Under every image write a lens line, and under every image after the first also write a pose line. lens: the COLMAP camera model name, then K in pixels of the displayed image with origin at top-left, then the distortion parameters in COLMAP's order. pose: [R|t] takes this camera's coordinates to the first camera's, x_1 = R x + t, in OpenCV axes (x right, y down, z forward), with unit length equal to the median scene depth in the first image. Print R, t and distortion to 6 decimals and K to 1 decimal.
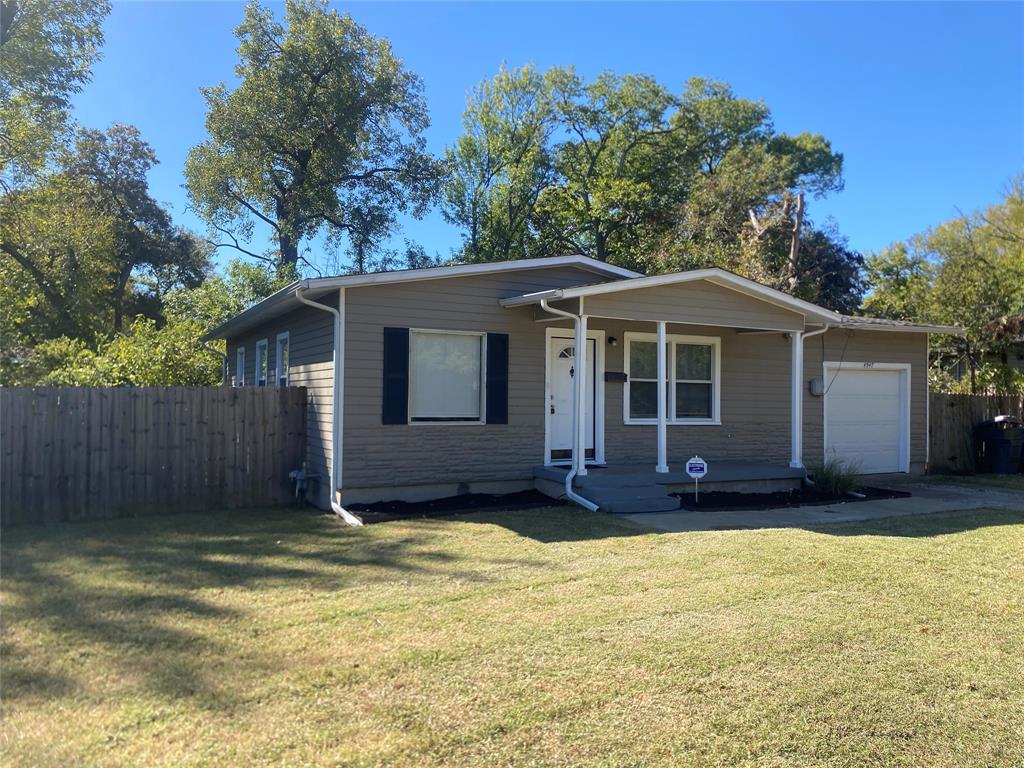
lens RADIAL K [[786.3, 0, 511.9], [0, 786.3, 376.7], [0, 0, 1]] dist [0.051016, -0.046008]
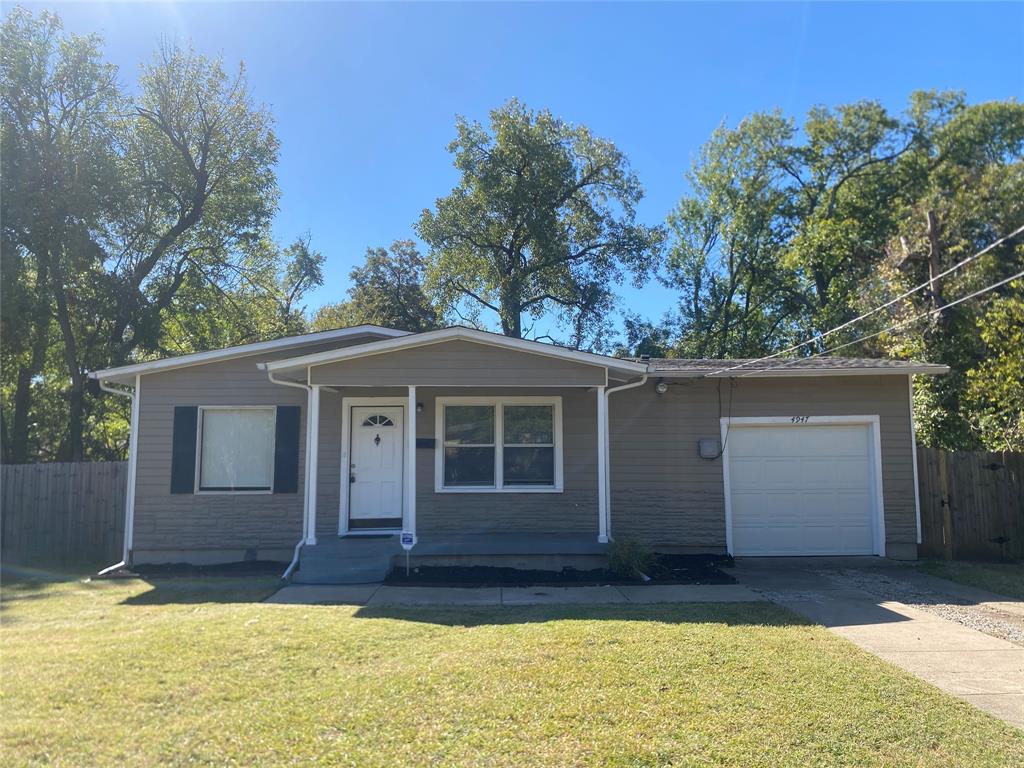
lens RADIAL K [[786.3, 0, 574.0], [0, 786.3, 384.0], [0, 0, 1]] dist [0.051016, -0.046008]
pose [[0.895090, -0.060810, -0.441719, 0.726220], [0.026458, 0.996154, -0.083524, 0.013104], [0.445099, 0.063075, 0.893257, 0.204503]]
